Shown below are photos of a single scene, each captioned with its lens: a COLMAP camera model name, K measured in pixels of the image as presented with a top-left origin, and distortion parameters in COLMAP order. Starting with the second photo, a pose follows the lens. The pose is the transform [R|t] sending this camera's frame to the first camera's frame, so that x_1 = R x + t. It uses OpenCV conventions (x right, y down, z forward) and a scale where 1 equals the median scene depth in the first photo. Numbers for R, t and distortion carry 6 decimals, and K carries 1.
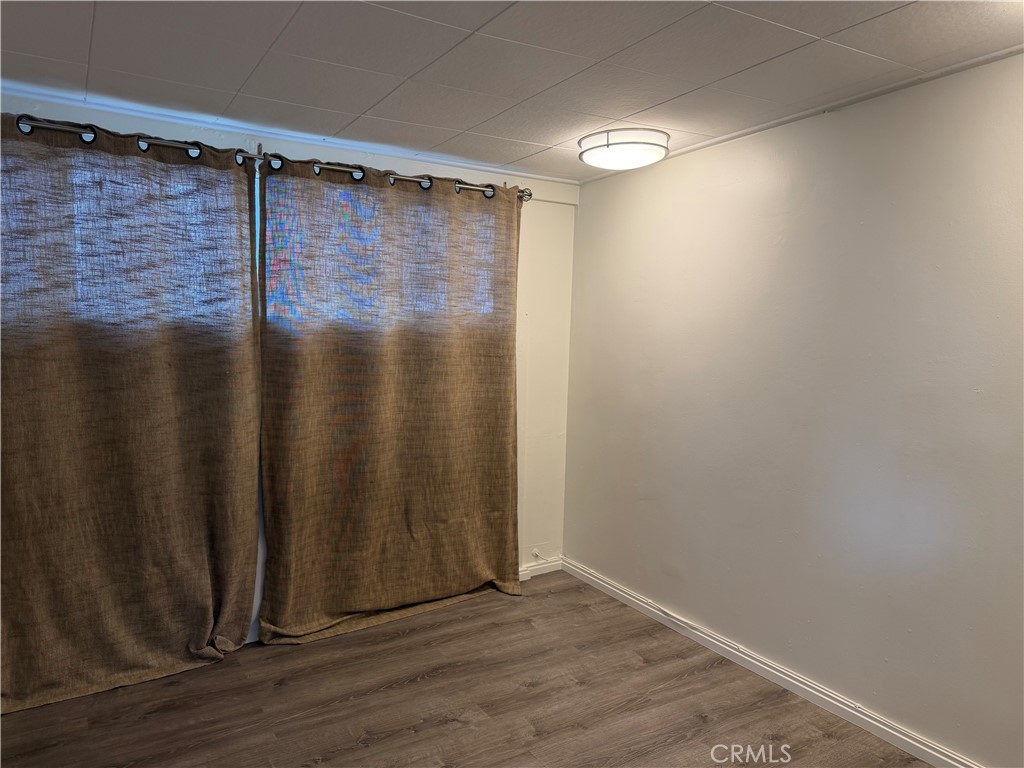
lens RADIAL K [[719.4, 0, 520.5], [0, 719.4, 384.0], [0, 0, 1]] dist [-0.001458, -0.009018]
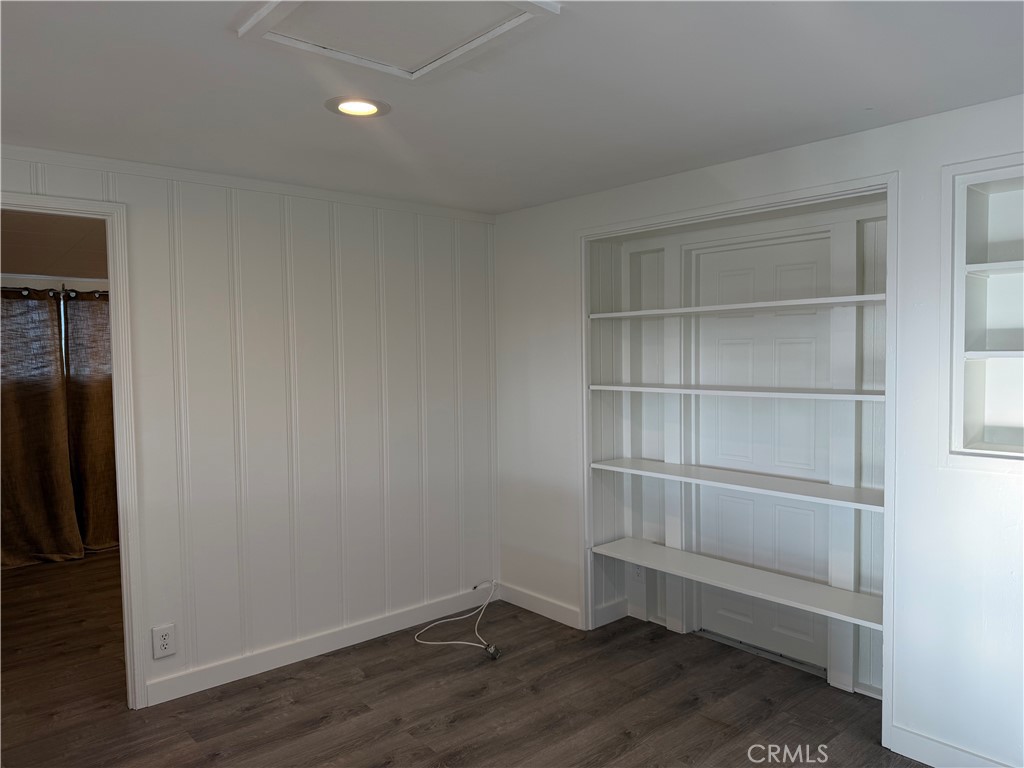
lens RADIAL K [[719.4, 0, 516.9], [0, 719.4, 384.0], [0, 0, 1]] dist [-0.001458, -0.009018]
pose [[0.997730, -0.058407, 0.033519, 0.762854], [0.060808, 0.995272, -0.075740, 0.147284], [-0.028937, 0.077606, 0.996564, -0.920802]]
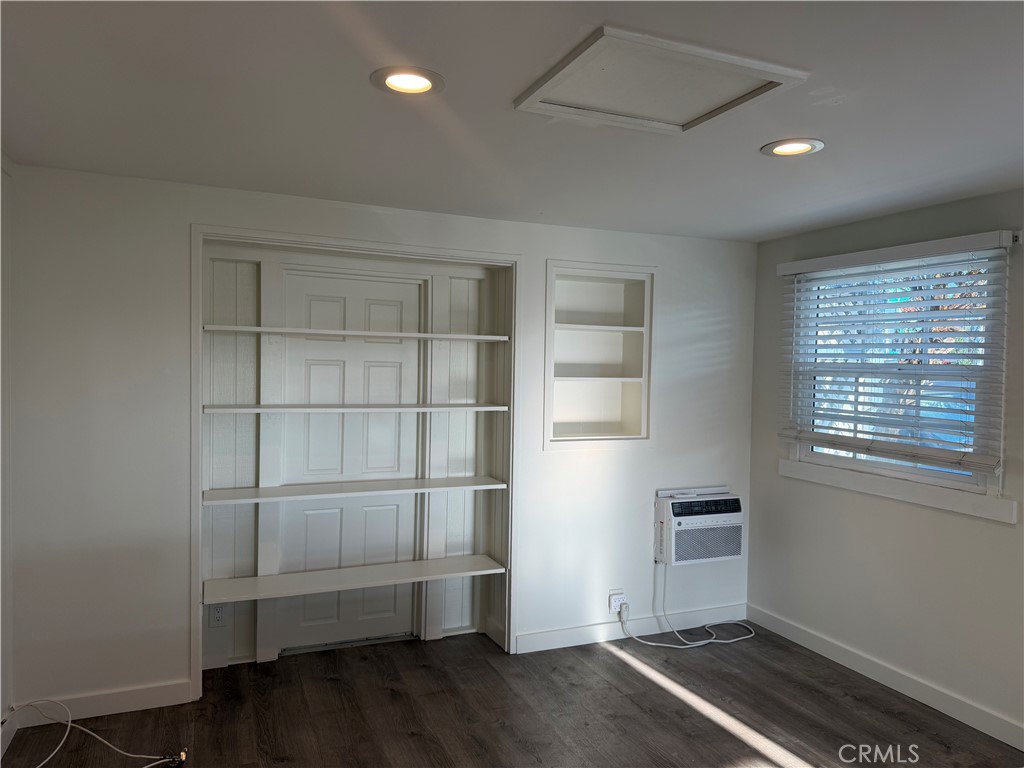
lens RADIAL K [[719.4, 0, 523.2], [0, 719.4, 380.7], [0, 0, 1]] dist [-0.001458, -0.009018]
pose [[0.291700, -0.062930, 0.954438, -6.780094], [0.115959, 0.992800, 0.030020, -0.955305], [-0.949455, 0.101919, 0.296897, 4.014577]]
